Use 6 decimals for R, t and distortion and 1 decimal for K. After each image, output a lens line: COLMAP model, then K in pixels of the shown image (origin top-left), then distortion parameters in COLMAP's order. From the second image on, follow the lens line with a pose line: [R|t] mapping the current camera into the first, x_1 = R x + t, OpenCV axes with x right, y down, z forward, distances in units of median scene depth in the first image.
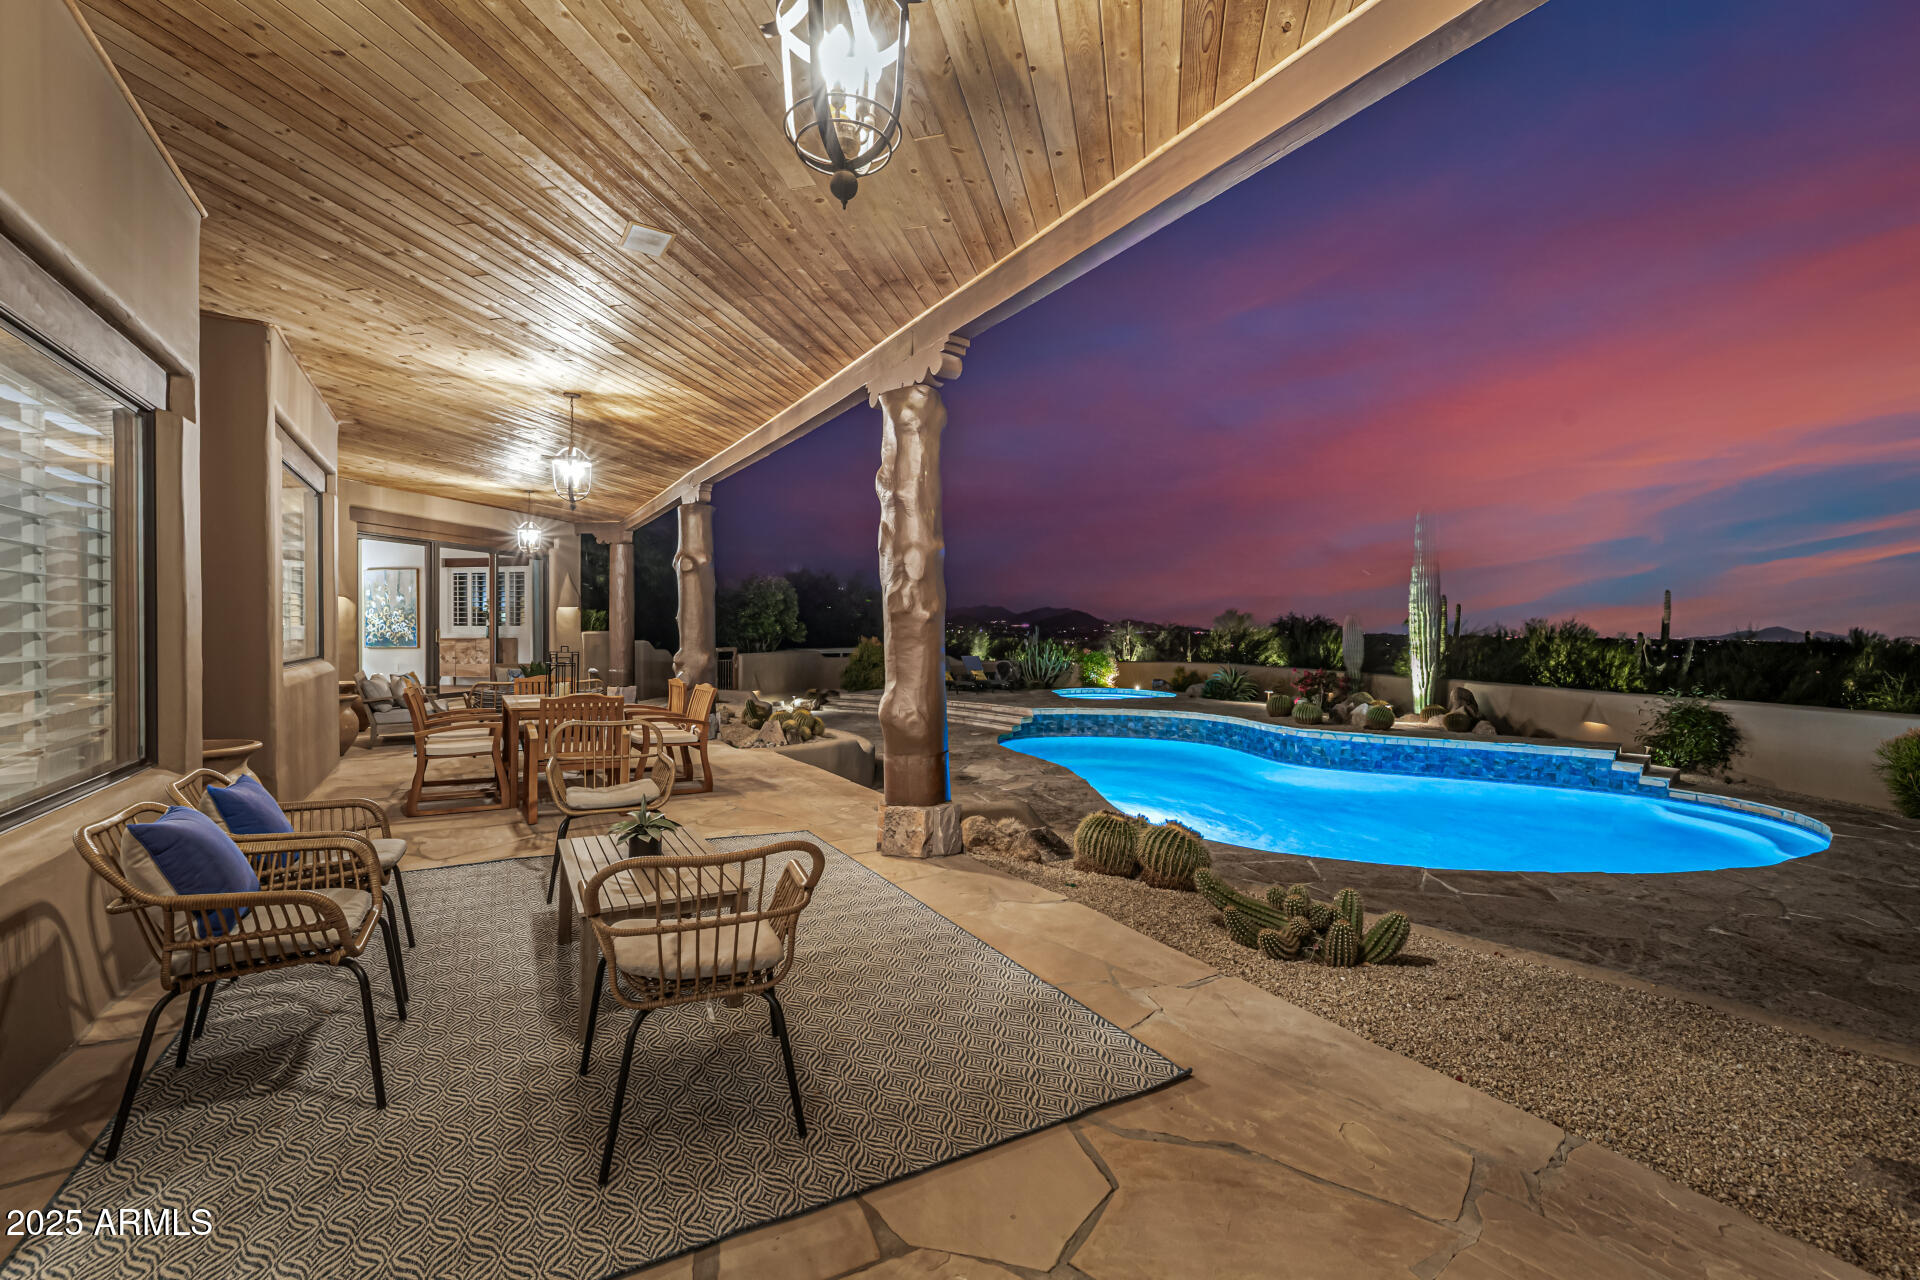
lens RADIAL K [[804.6, 0, 958.5], [0, 804.6, 637.9], [0, 0, 1]] dist [0.002126, 0.000068]
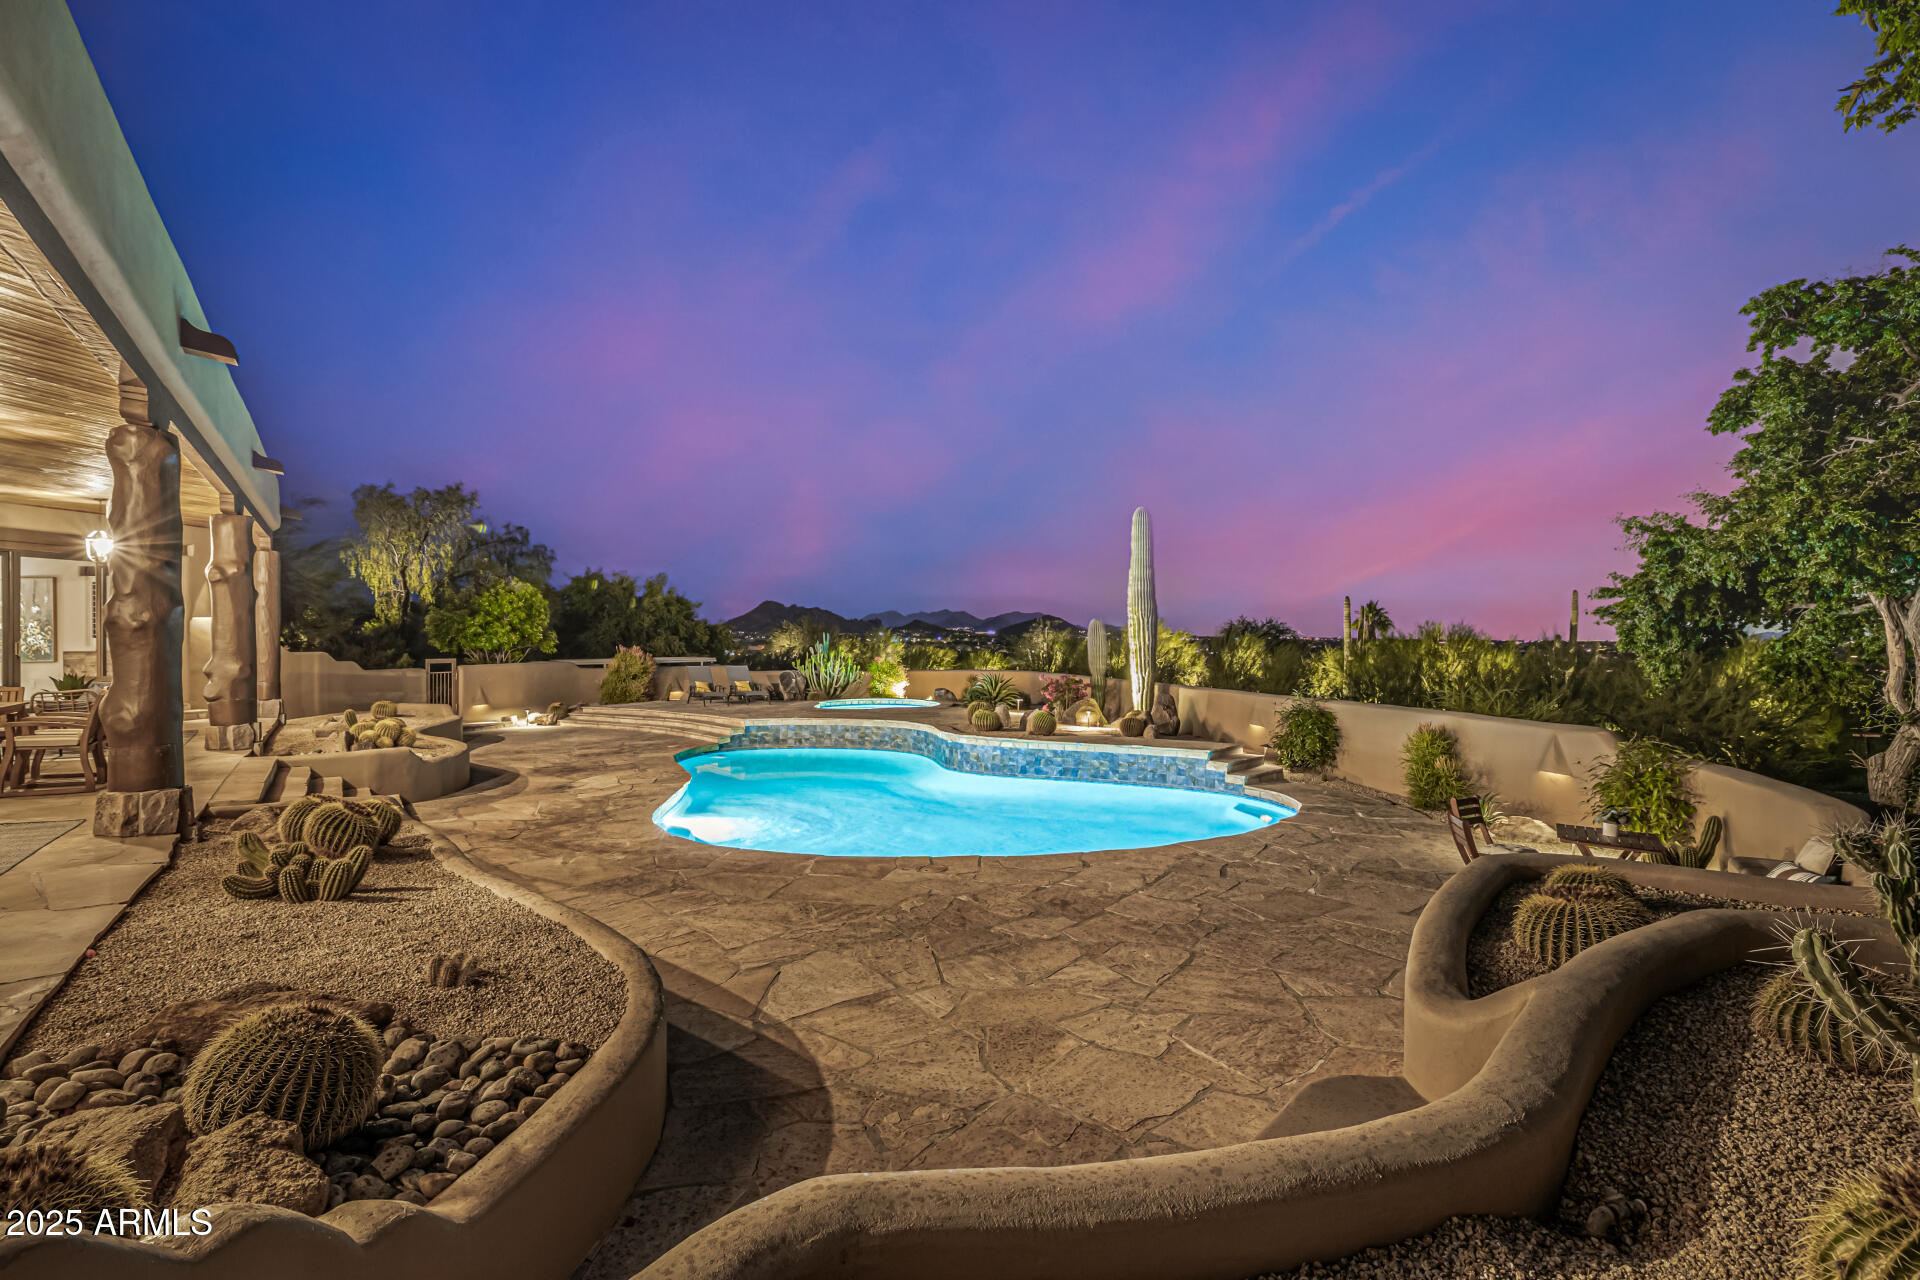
lens RADIAL K [[910.7, 0, 954.4], [0, 910.7, 642.9], [0, 0, 1]] dist [-0.000217, 0.000416]
pose [[0.998919, -0.008045, 0.045793, 0.323603], [0.008251, 0.999957, -0.004305, 0.003679], [-0.045756, 0.004678, 0.998942, -0.105502]]
